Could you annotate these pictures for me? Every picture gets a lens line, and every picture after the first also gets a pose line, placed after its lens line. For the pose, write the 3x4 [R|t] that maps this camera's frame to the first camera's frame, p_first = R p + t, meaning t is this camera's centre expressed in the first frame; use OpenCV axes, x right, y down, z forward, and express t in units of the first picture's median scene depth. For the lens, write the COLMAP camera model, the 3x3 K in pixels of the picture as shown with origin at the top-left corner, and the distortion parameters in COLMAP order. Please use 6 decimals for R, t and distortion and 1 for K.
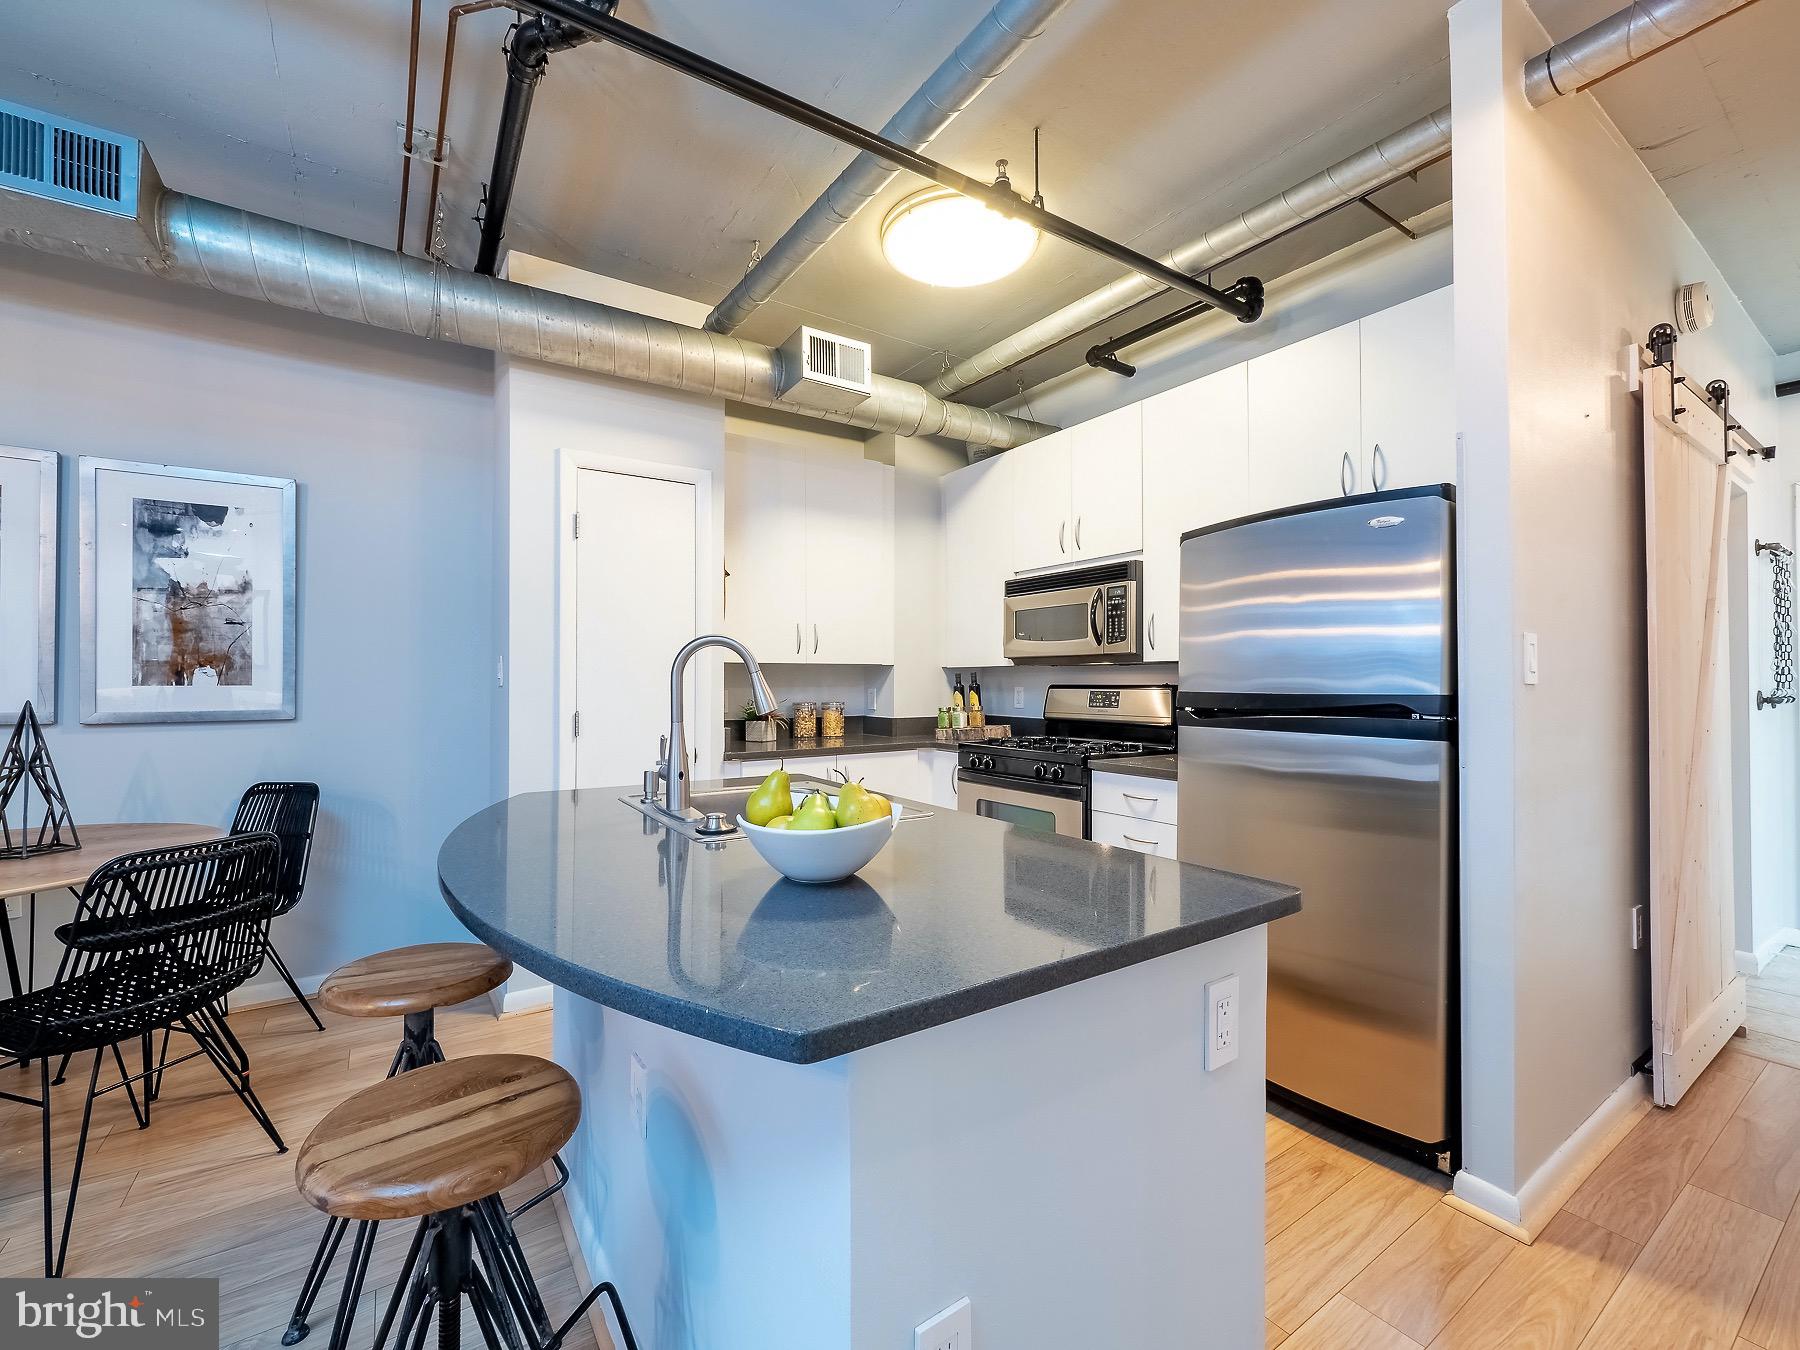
lens RADIAL K [[776.3, 0, 896.5], [0, 776.3, 671.6], [0, 0, 1]] dist [-0.006572, 0.000895]
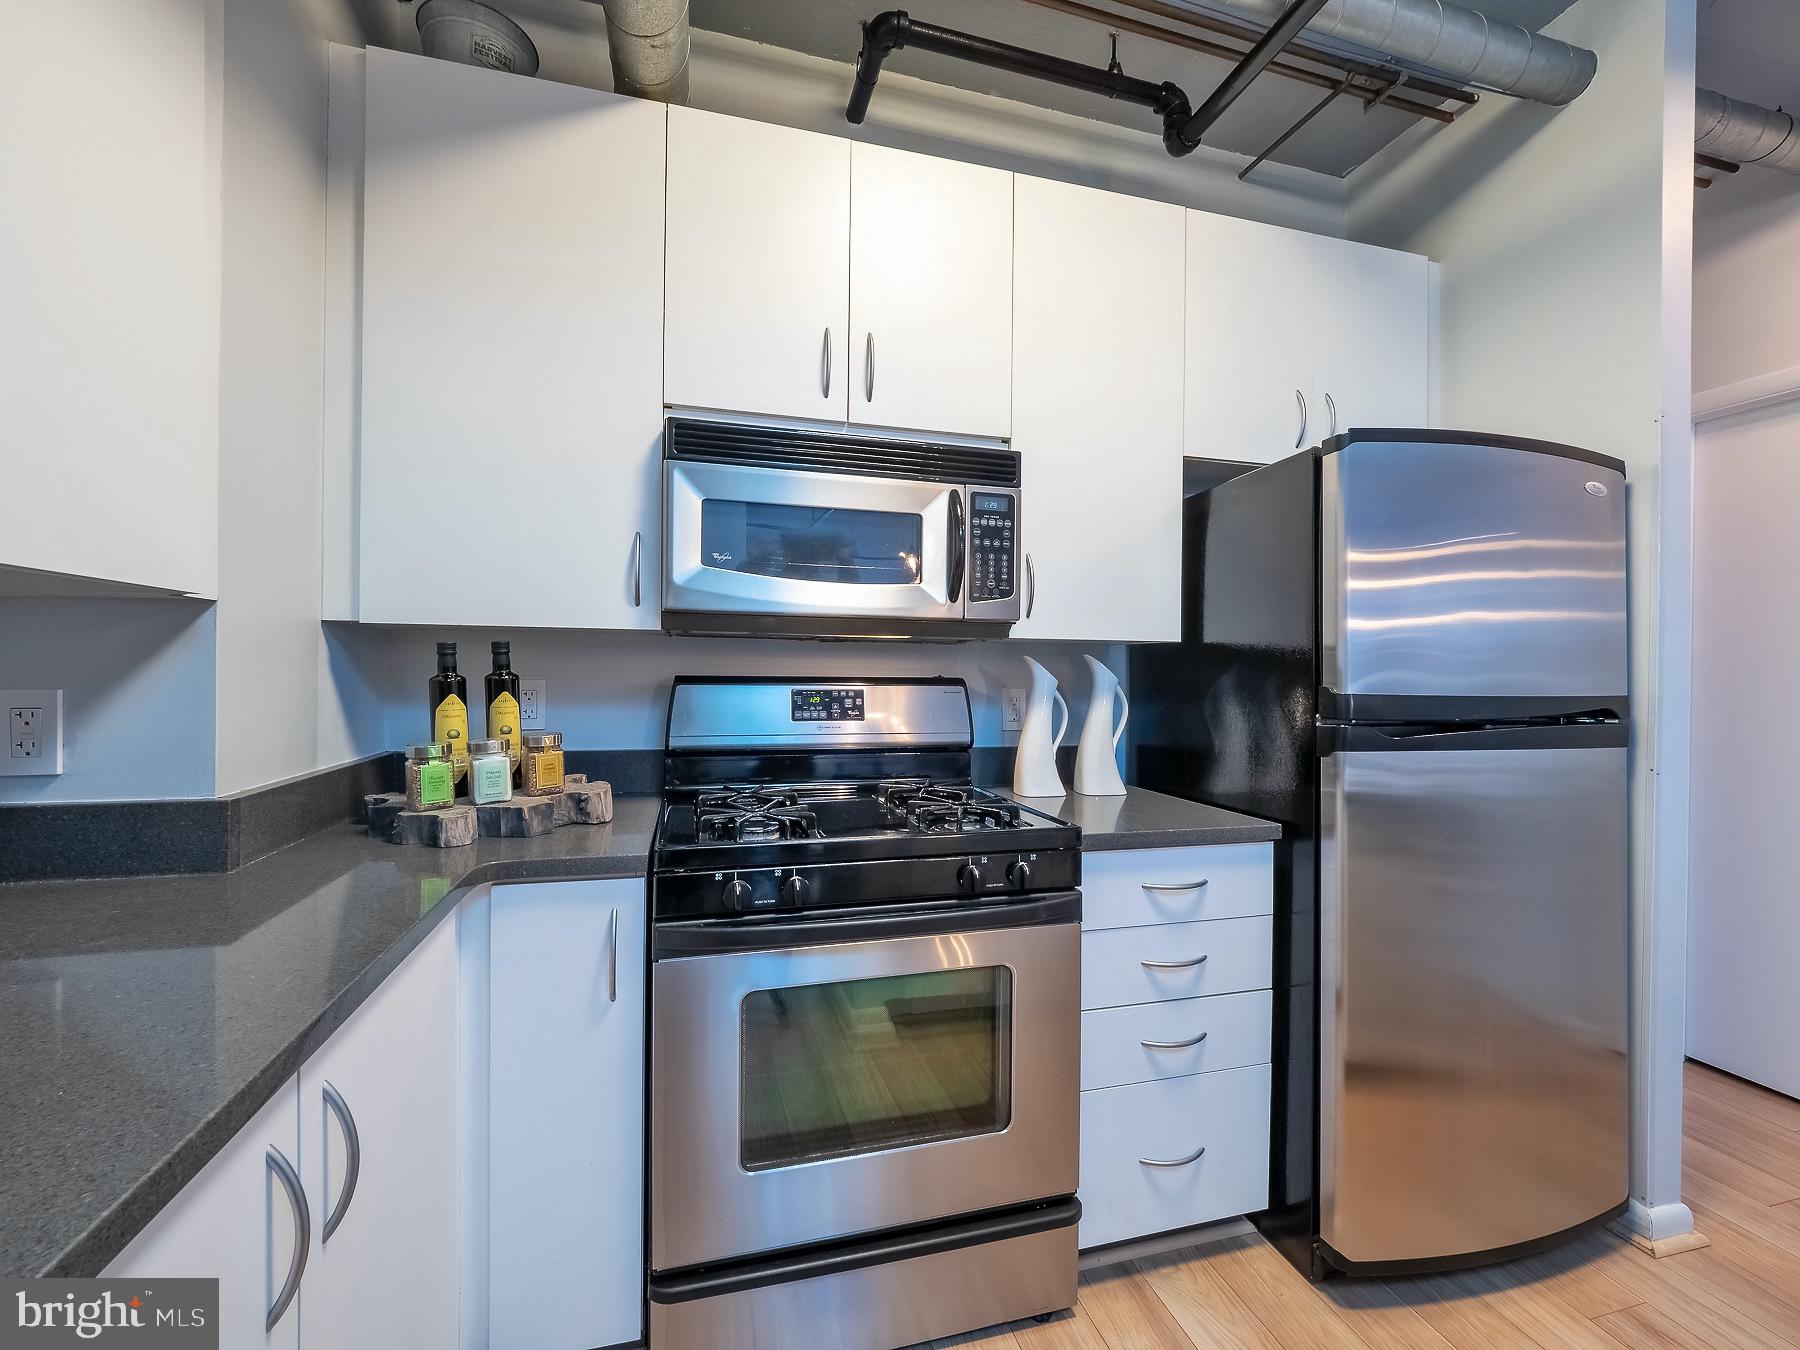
lens RADIAL K [[776.3, 0, 898.6], [0, 776.3, 668.2], [0, 0, 1]] dist [-0.006572, 0.000895]
pose [[0.309319, 0.007619, 0.950928, -0.242182], [-0.023655, 0.999720, -0.000316, 0.011514], [-0.950664, -0.022397, 0.309413, 0.907888]]
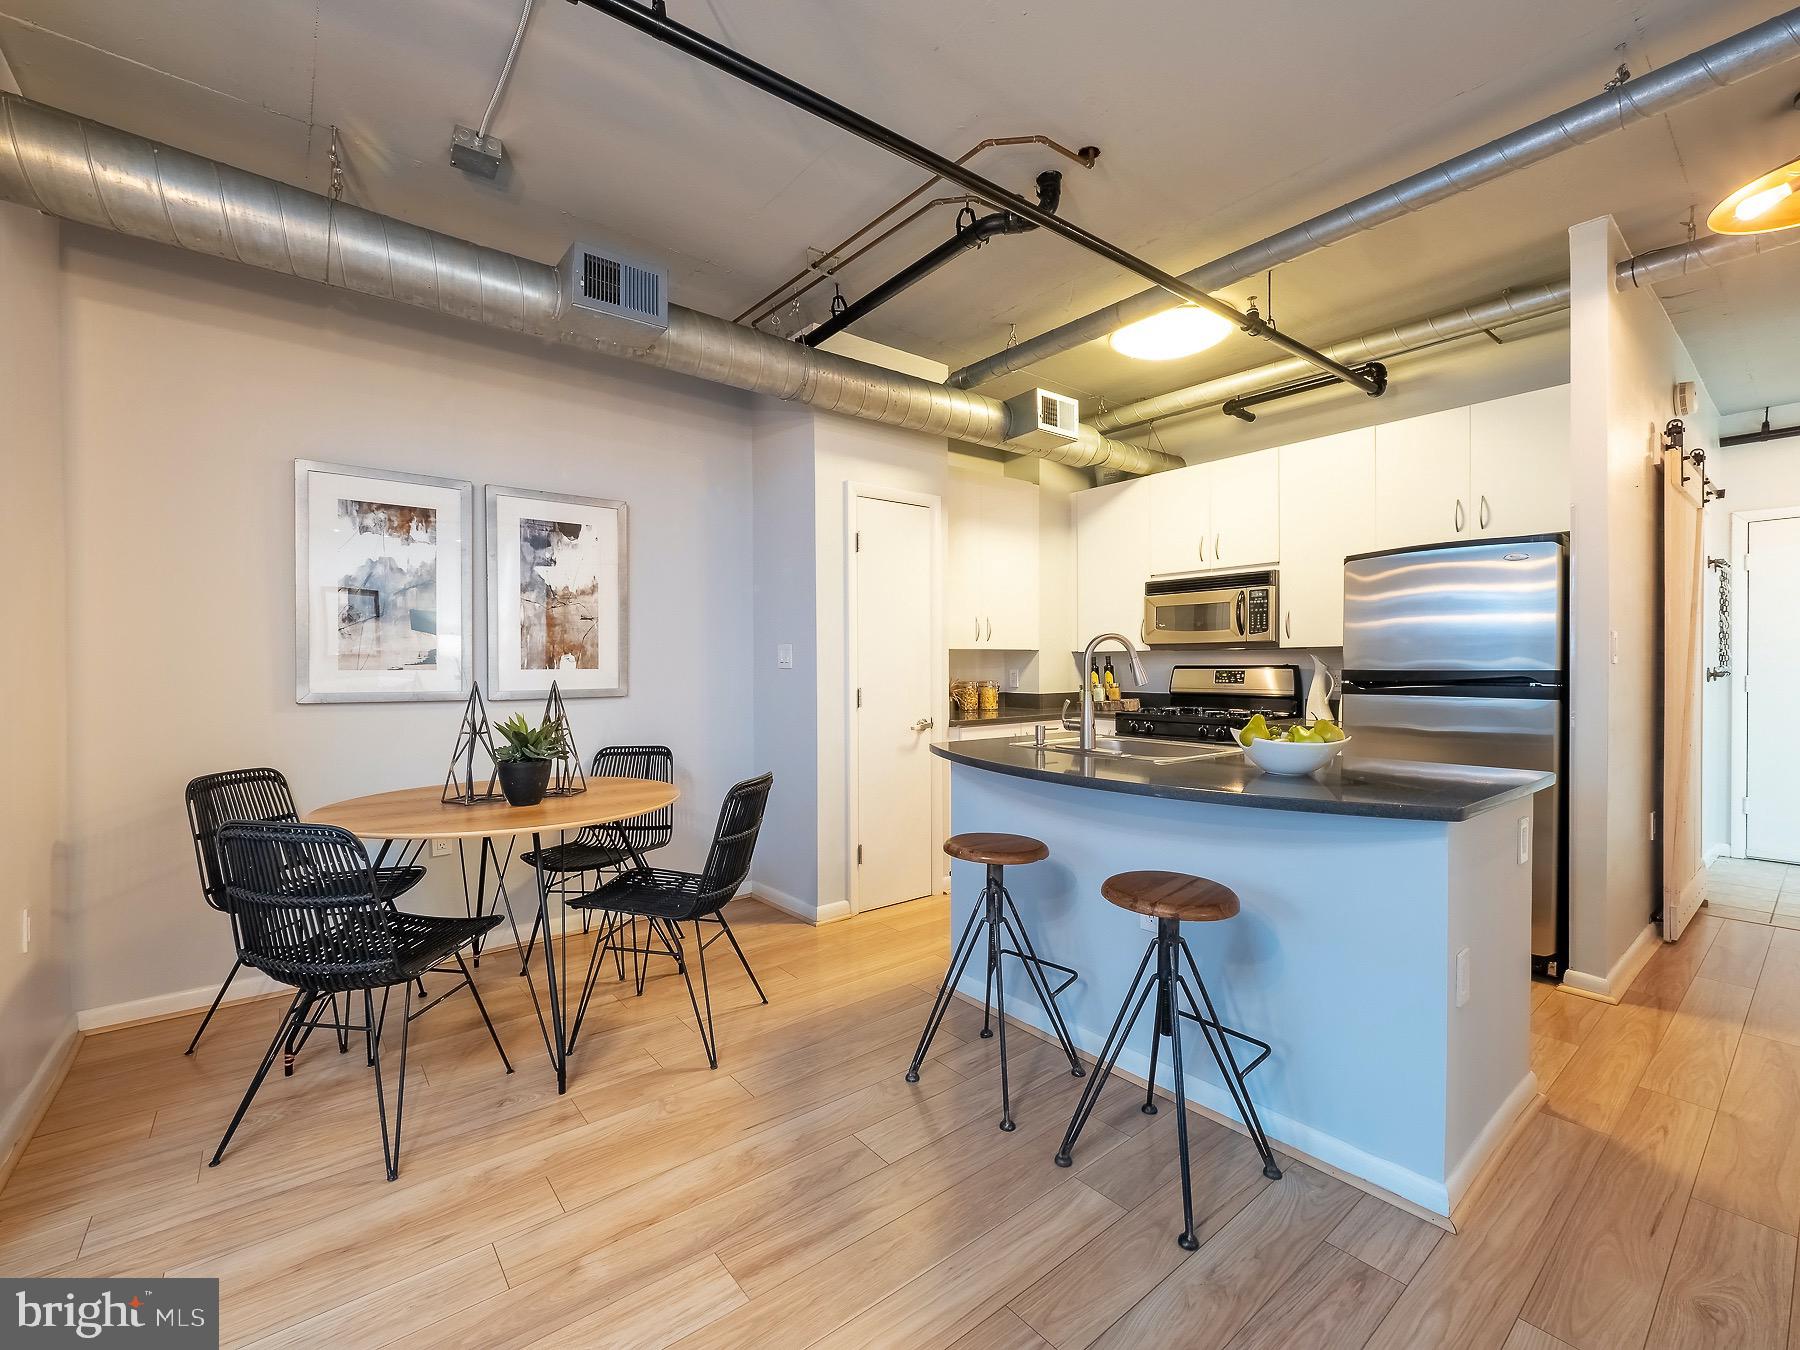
lens RADIAL K [[776.3, 0, 908.1], [0, 776.3, 663.1], [0, 0, 1]] dist [-0.006572, 0.000895]
pose [[0.996859, -0.003981, 0.079094, -0.395922], [0.002961, 0.999911, 0.013013, -0.006070], [-0.079139, -0.012738, 0.996782, -0.241769]]
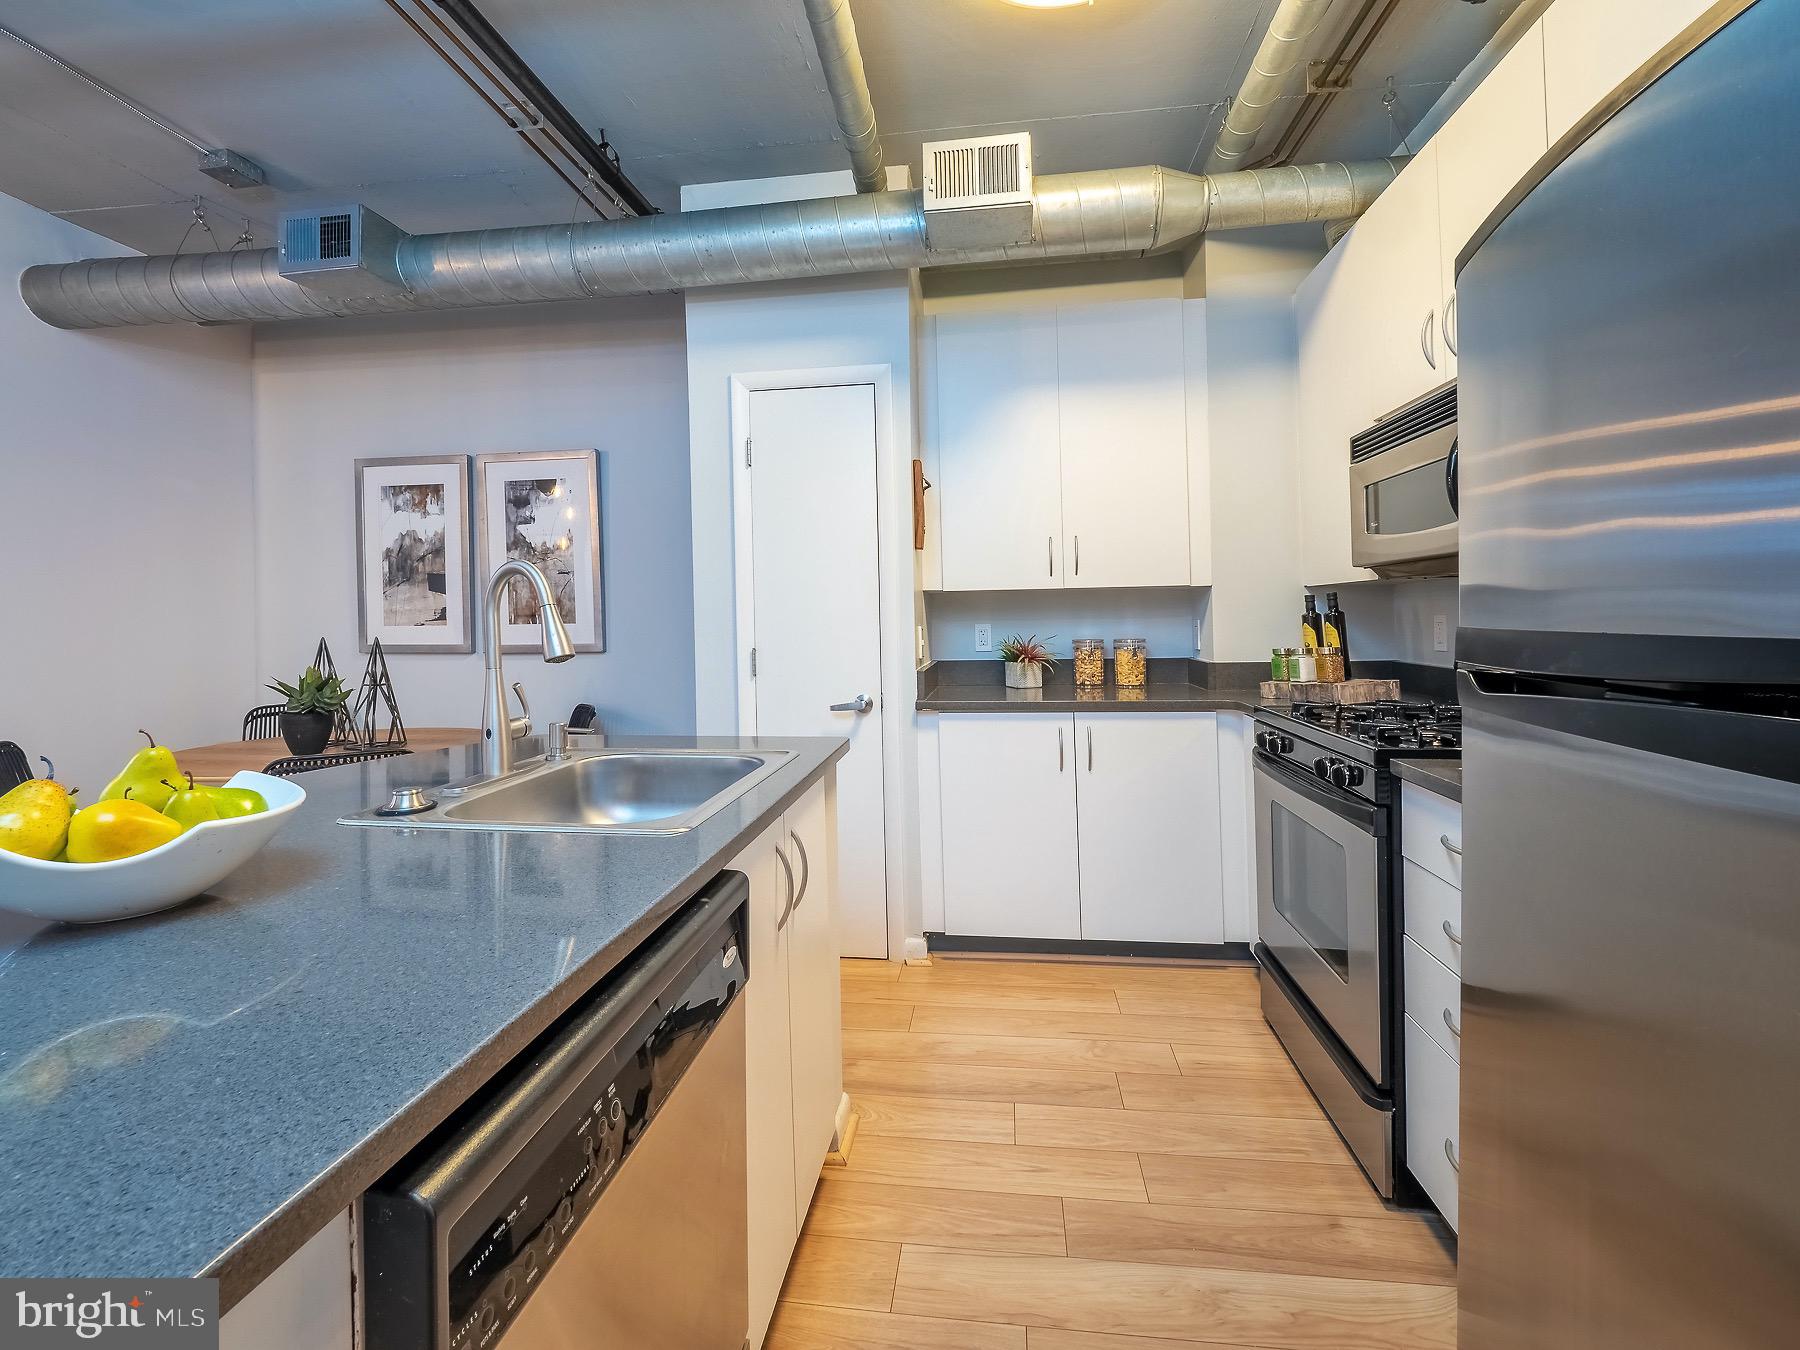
lens RADIAL K [[776.3, 0, 903.6], [0, 776.3, 607.8], [0, 0, 1]] dist [-0.006572, 0.000895]
pose [[0.748146, -0.019663, -0.663242, 0.328213], [0.023729, 0.999714, -0.002871, 0.008081], [0.663109, -0.013590, 0.748399, 0.386515]]
